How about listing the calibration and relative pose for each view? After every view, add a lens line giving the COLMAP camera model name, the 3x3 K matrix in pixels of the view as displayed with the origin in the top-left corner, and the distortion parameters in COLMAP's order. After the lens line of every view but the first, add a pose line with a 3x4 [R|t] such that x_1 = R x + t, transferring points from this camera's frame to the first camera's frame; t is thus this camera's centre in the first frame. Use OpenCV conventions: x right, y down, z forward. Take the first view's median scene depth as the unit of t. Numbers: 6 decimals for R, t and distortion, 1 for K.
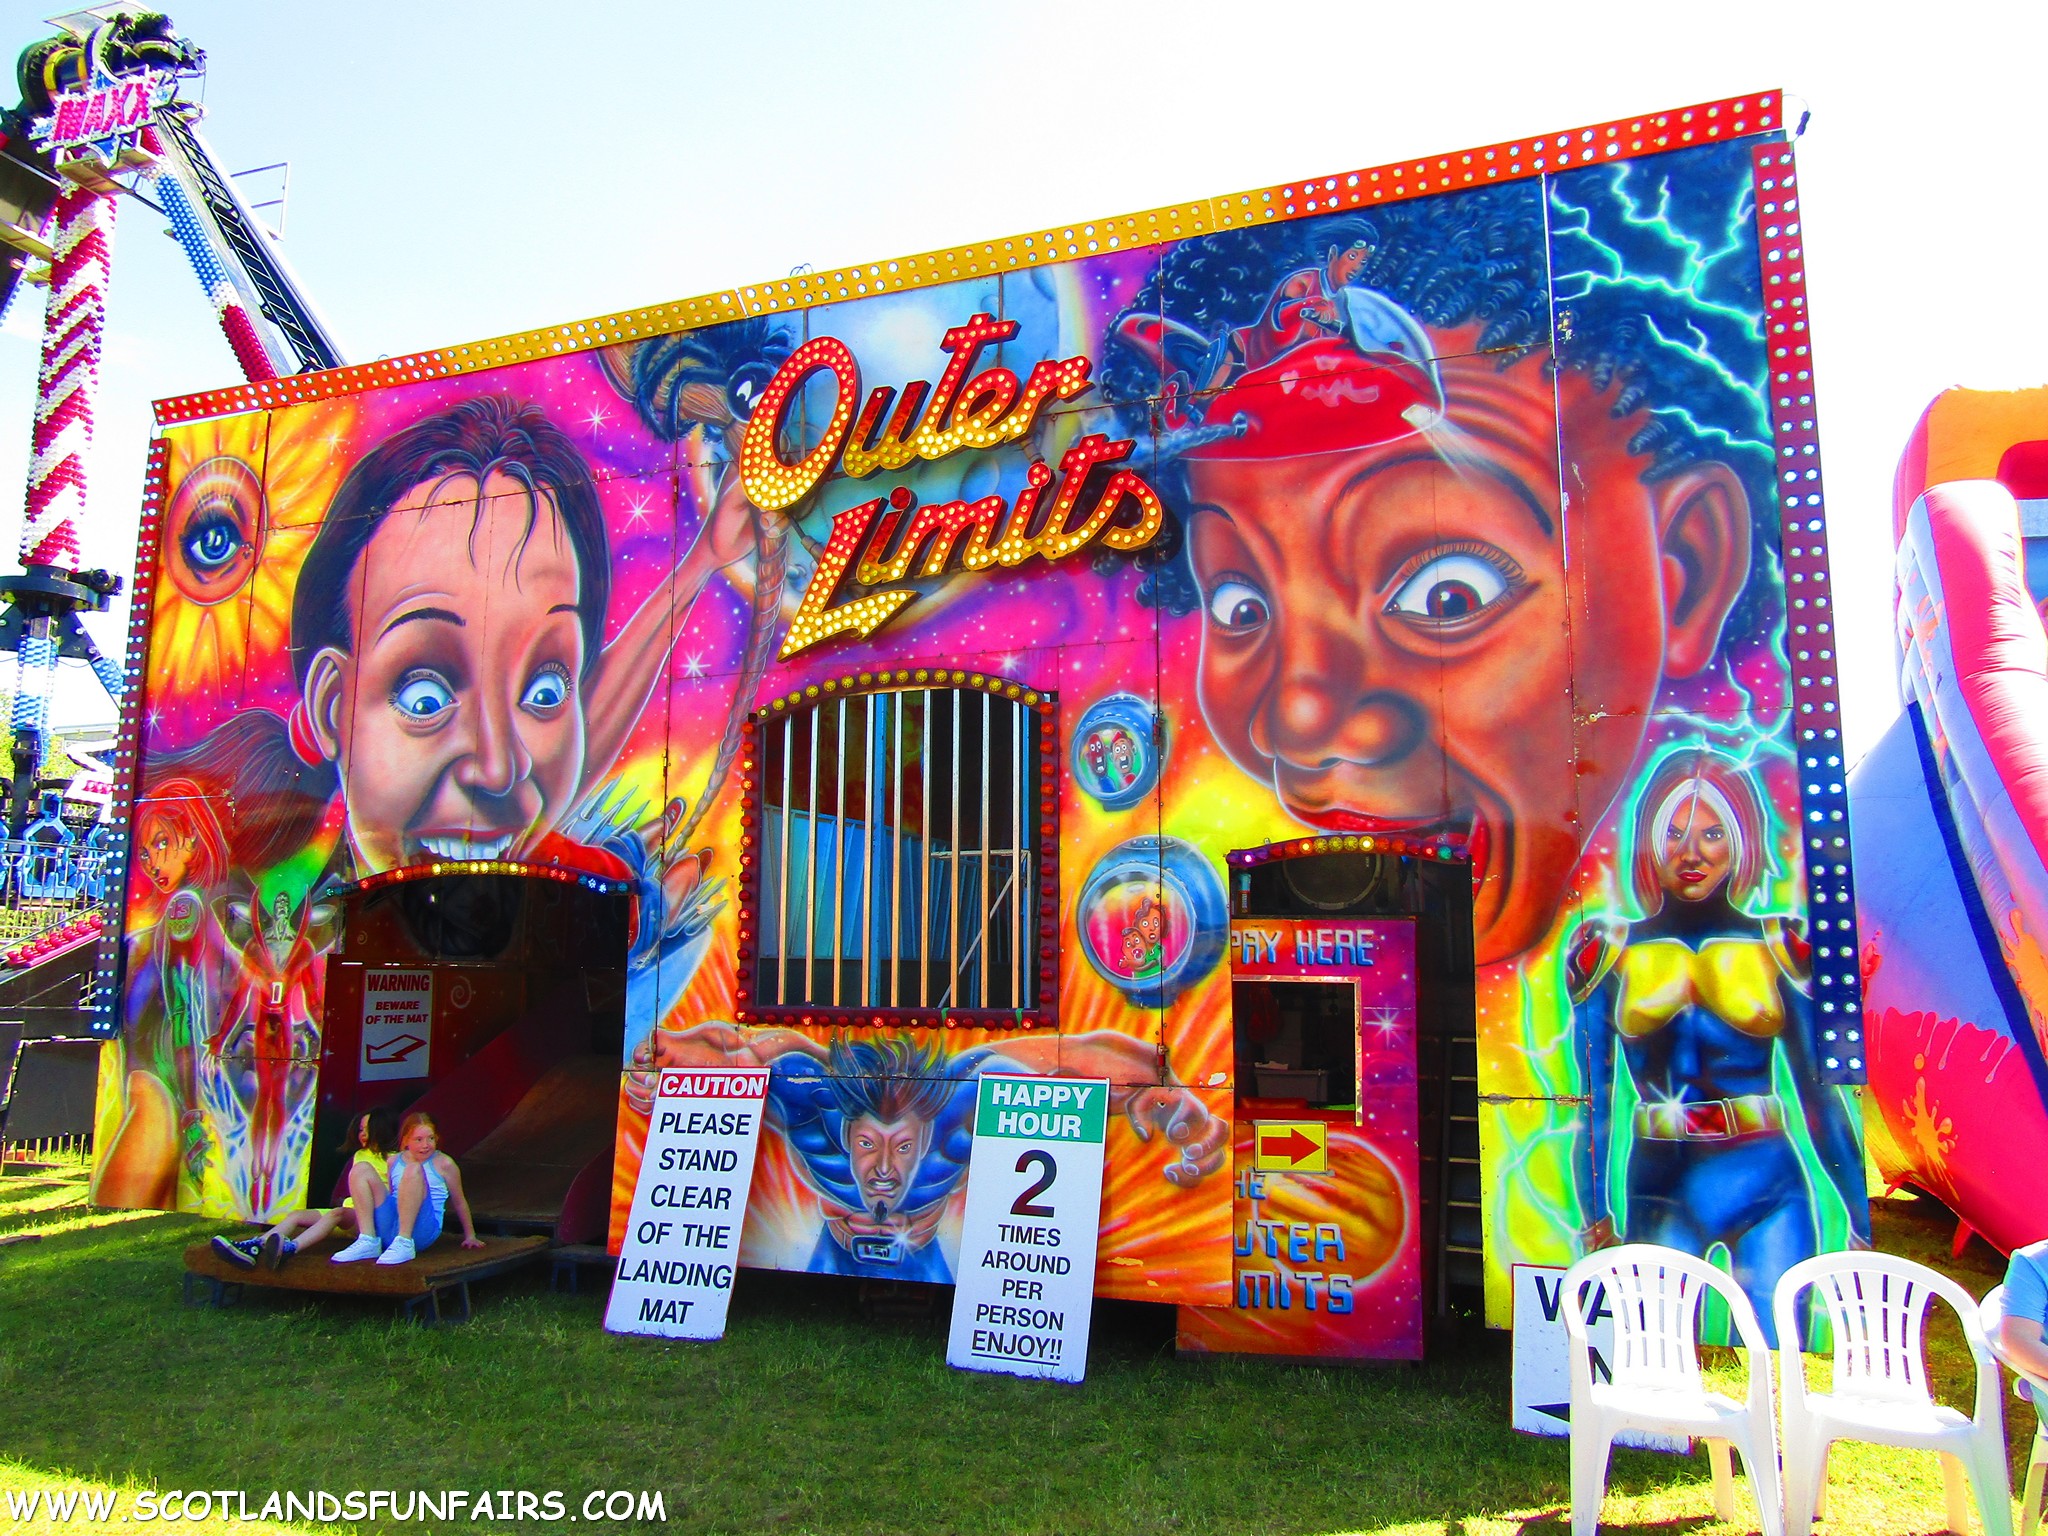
lens RADIAL K [[1467.4, 0, 1023.4], [0, 1467.4, 765.1], [0, 0, 1]] dist [-0.008864, -0.005268]
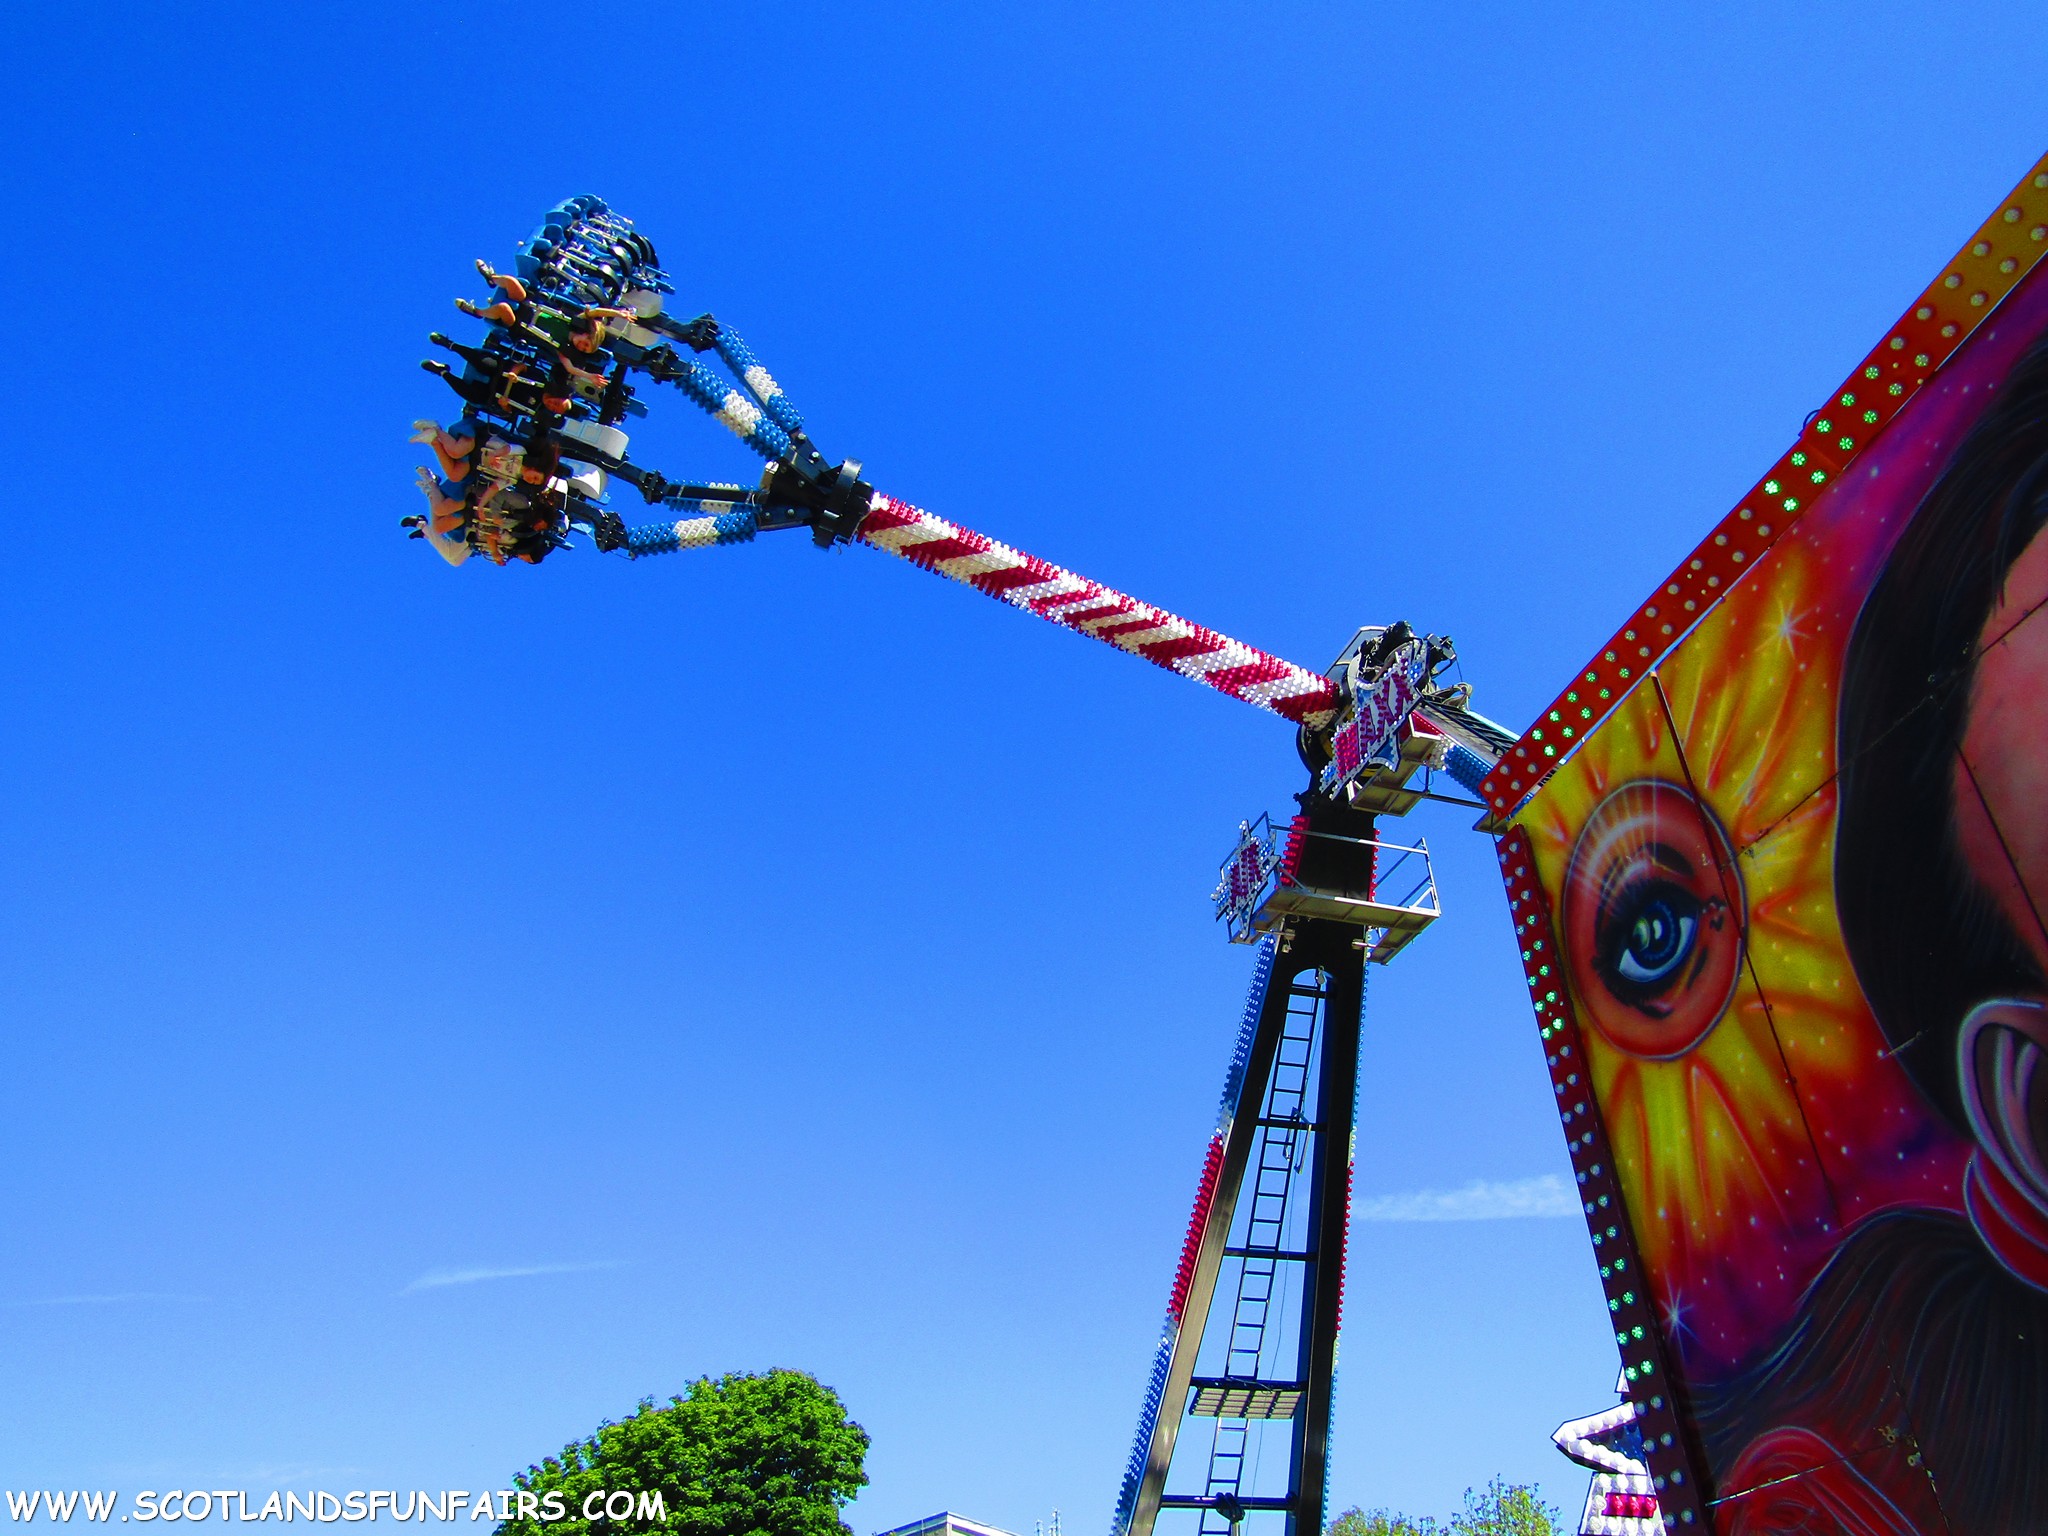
lens RADIAL K [[1593.0, 0, 1014.6], [0, 1593.0, 769.8], [0, 0, 1]] dist [0.007134, 0.000829]
pose [[0.607515, -0.480513, -0.632481, -0.287726], [0.163857, 0.854954, -0.492142, 0.037017], [0.777223, 0.195348, 0.598133, 0.448104]]
